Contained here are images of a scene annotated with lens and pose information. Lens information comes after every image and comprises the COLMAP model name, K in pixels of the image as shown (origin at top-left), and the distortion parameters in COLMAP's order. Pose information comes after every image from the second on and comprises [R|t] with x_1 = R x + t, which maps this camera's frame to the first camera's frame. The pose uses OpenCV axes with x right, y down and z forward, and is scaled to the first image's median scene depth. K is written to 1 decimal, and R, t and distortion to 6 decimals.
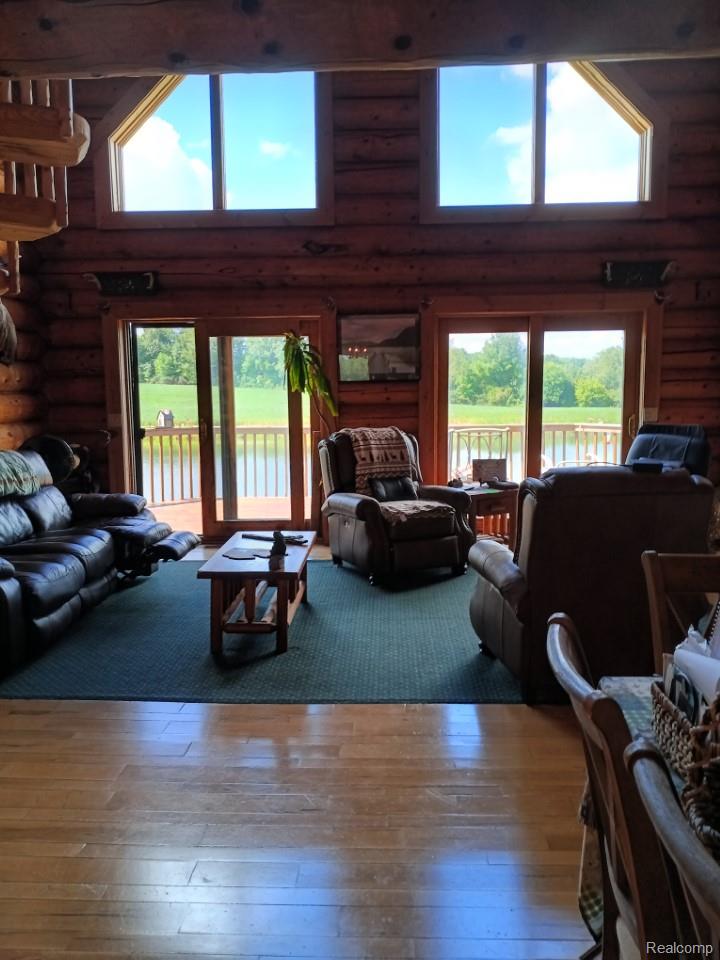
lens RADIAL K [[788.6, 0, 360.0], [0, 788.6, 480.0], [0, 0, 1]] dist [0.067236, -0.149730]
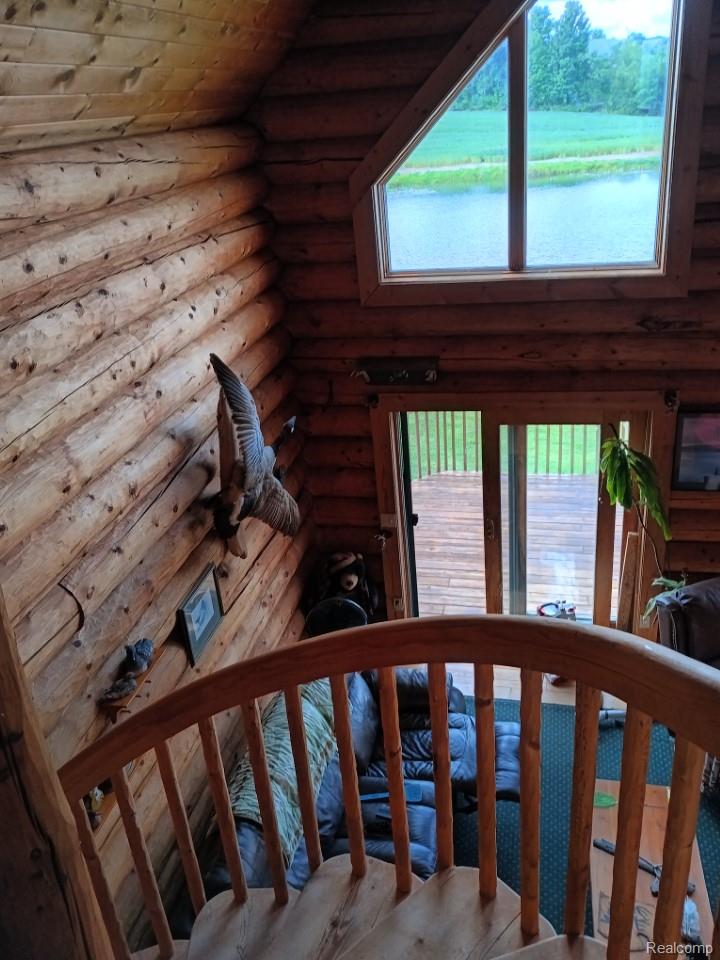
lens RADIAL K [[788.6, 0, 360.0], [0, 788.6, 480.0], [0, 0, 1]] dist [0.067236, -0.149730]
pose [[0.981348, 0.010242, -0.191968, -0.179457], [0.051852, 0.947469, 0.315616, -0.398264], [0.185116, -0.319683, 0.929266, 0.216631]]
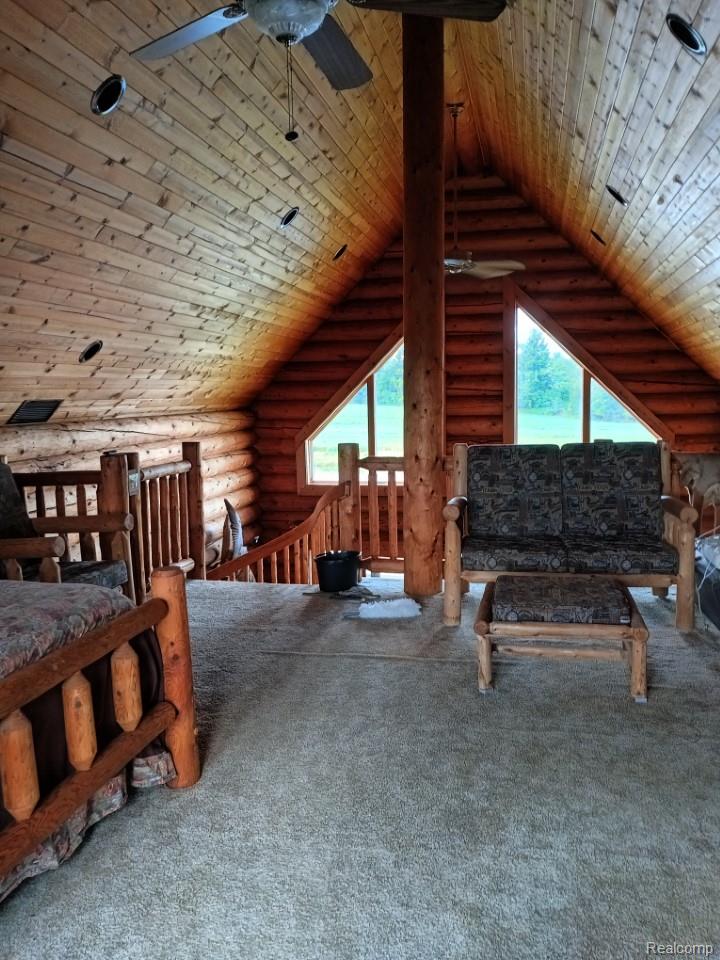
lens RADIAL K [[788.6, 0, 360.0], [0, 788.6, 480.0], [0, 0, 1]] dist [0.067236, -0.149730]
pose [[0.984459, 0.005995, -0.175510, 0.069171], [-0.008729, 0.999852, -0.014808, -0.323141], [0.175396, 0.016110, 0.984366, -0.533313]]
